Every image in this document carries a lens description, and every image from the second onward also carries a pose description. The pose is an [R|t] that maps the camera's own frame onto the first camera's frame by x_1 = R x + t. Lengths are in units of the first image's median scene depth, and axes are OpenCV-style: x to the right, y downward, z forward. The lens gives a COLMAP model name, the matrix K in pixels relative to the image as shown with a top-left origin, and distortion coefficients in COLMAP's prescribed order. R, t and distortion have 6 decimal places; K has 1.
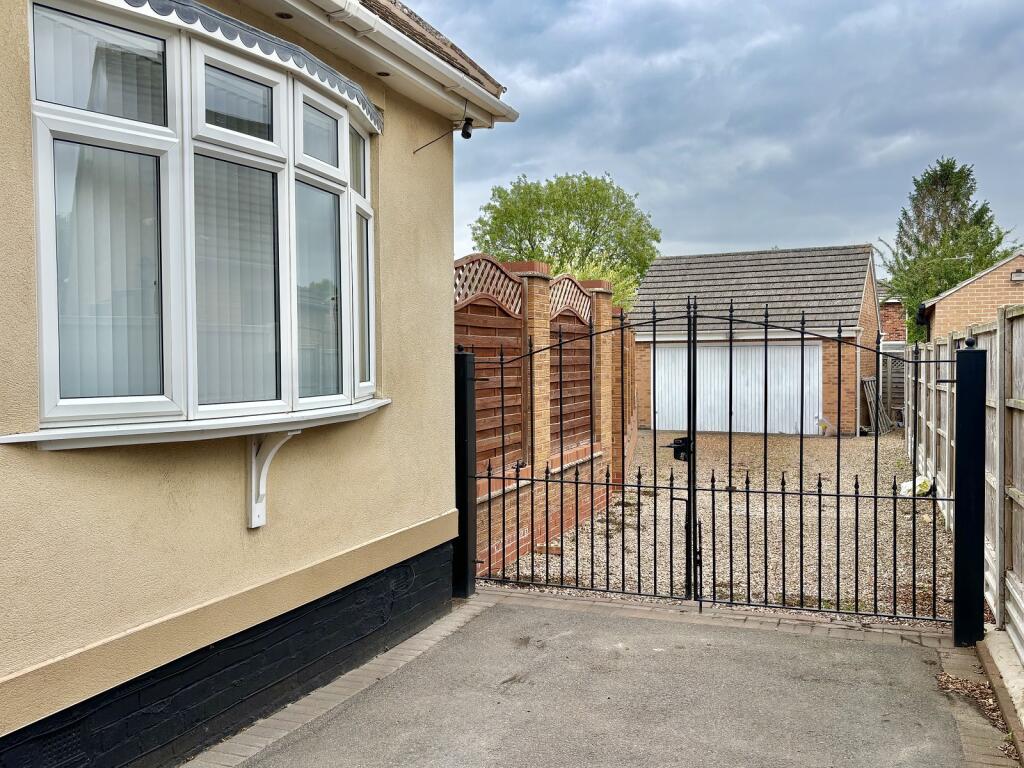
lens RADIAL K [[952.8, 0, 506.6], [0, 952.8, 382.8], [0, 0, 1]] dist [0.073970, 0.000000]
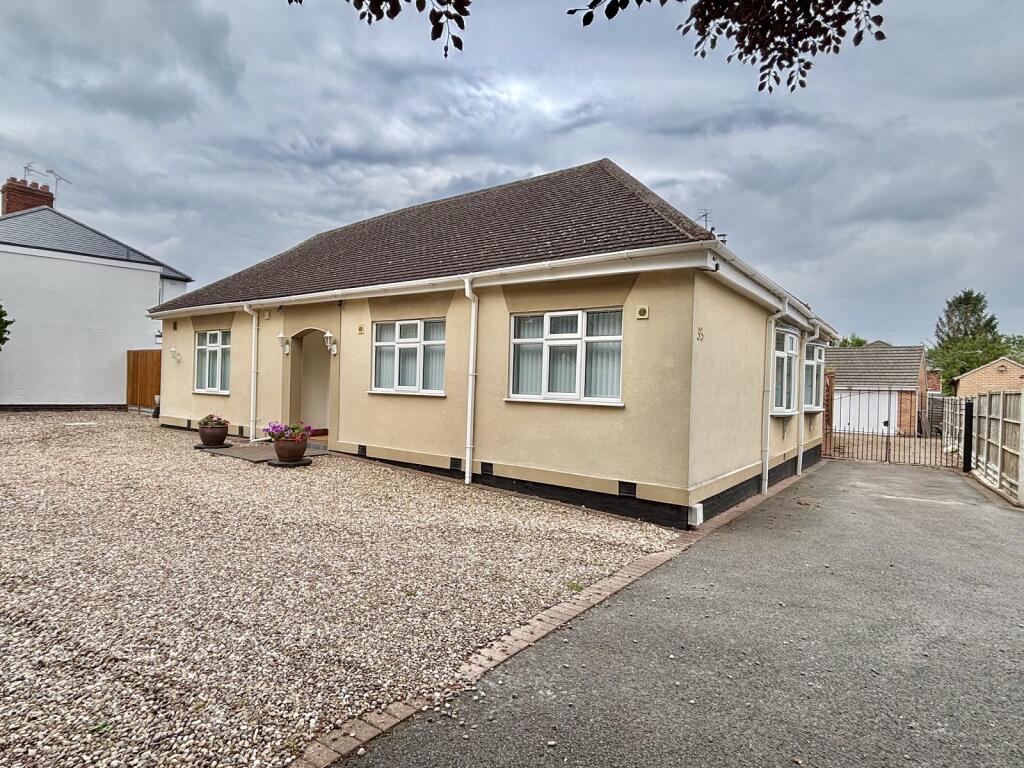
lens RADIAL K [[553.9, 0, 514.5], [0, 553.9, 391.6], [0, 0, 1]] dist [0.002009, -0.002118]
pose [[0.966297, 0.040175, -0.254275, -0.203340], [-0.045239, 0.998877, -0.014097, 0.010954], [0.253423, 0.025125, 0.967029, -0.453242]]
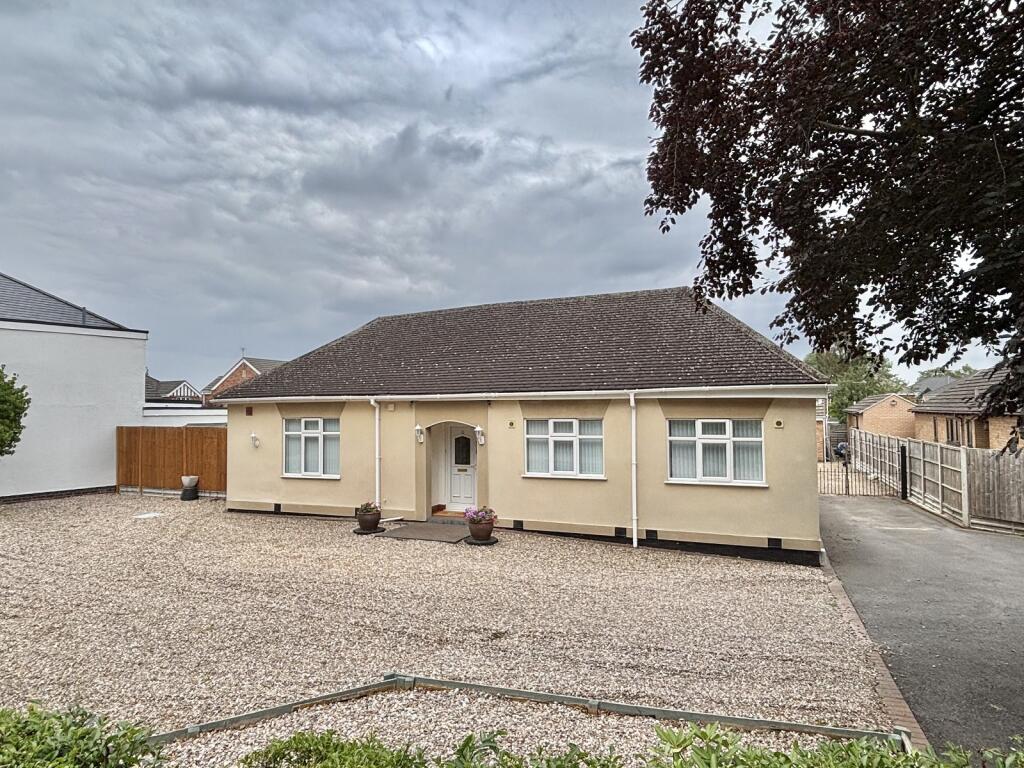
lens RADIAL K [[635.1, 0, 516.2], [0, 635.1, 379.2], [0, 0, 1]] dist [-0.003263, -0.003659]
pose [[0.999837, -0.001020, -0.018030, -0.412573], [-0.000343, 0.997152, -0.075417, -0.034780], [0.018055, 0.075411, 0.996989, -0.663700]]
